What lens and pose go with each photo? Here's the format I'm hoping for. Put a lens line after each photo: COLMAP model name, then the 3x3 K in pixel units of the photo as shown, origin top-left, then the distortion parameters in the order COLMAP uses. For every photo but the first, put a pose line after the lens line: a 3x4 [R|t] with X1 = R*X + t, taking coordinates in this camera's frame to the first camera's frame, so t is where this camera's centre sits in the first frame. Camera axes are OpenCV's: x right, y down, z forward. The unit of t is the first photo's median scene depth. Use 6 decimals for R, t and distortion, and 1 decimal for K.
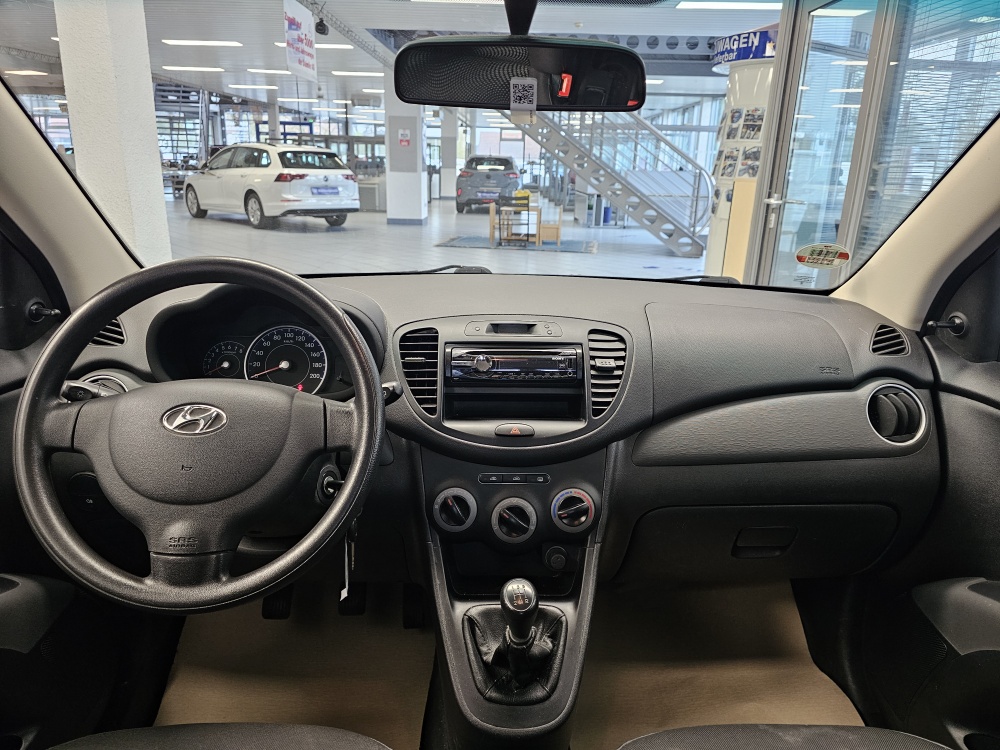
lens RADIAL K [[669.2, 0, 500.0], [0, 669.2, 375.0], [0, 0, 1]] dist [0.065740, -0.080706]
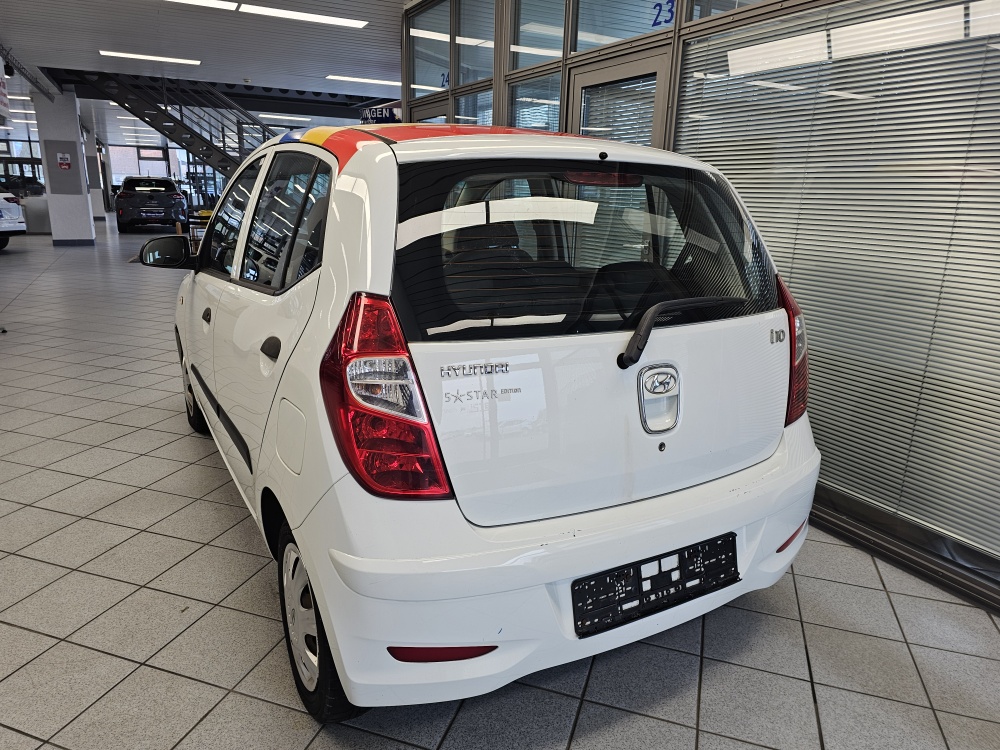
lens RADIAL K [[678.4, 0, 491.3], [0, 678.4, 373.8], [0, 0, 1]] dist [0.008829, -0.000307]
pose [[0.883196, -0.123013, 0.452585, -0.170223], [0.135317, 0.990789, 0.005233, 0.105651], [-0.449060, 0.056621, 0.891706, -0.413573]]
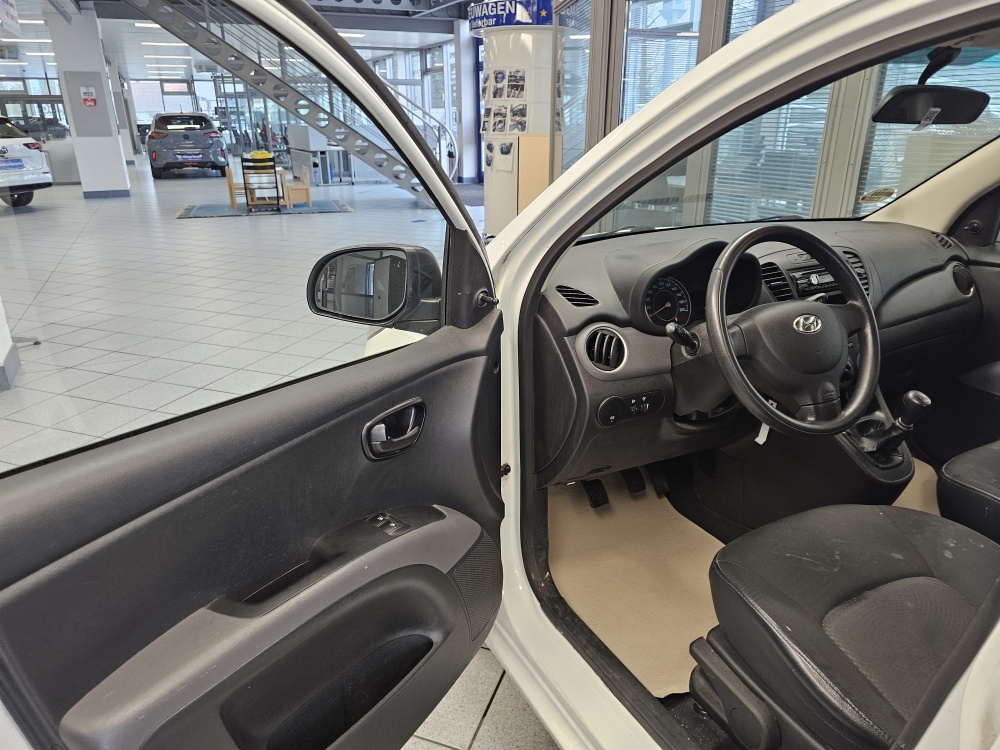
lens RADIAL K [[671.8, 0, 483.0], [0, 671.8, 371.2], [0, 0, 1]] dist [0.051041, -0.042902]
pose [[0.900351, -0.183796, 0.394446, -0.210968], [0.160206, 0.982764, 0.092246, -0.011806], [-0.404601, -0.019862, 0.914277, -0.023146]]
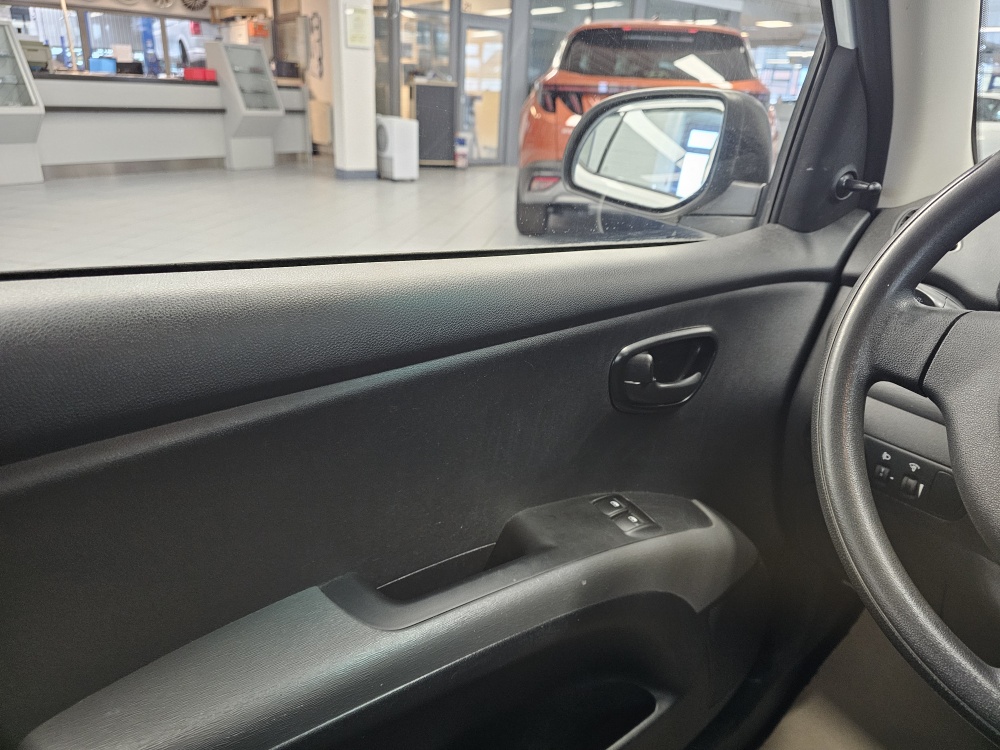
lens RADIAL K [[685.8, 0, 494.4], [0, 685.8, 376.7], [0, 0, 1]] dist [-0.005248, -0.002833]
pose [[0.614579, 0.299609, -0.729745, -0.050223], [-0.262438, 0.950029, 0.169030, 0.011737], [0.743922, 0.087631, 0.662496, 0.040448]]
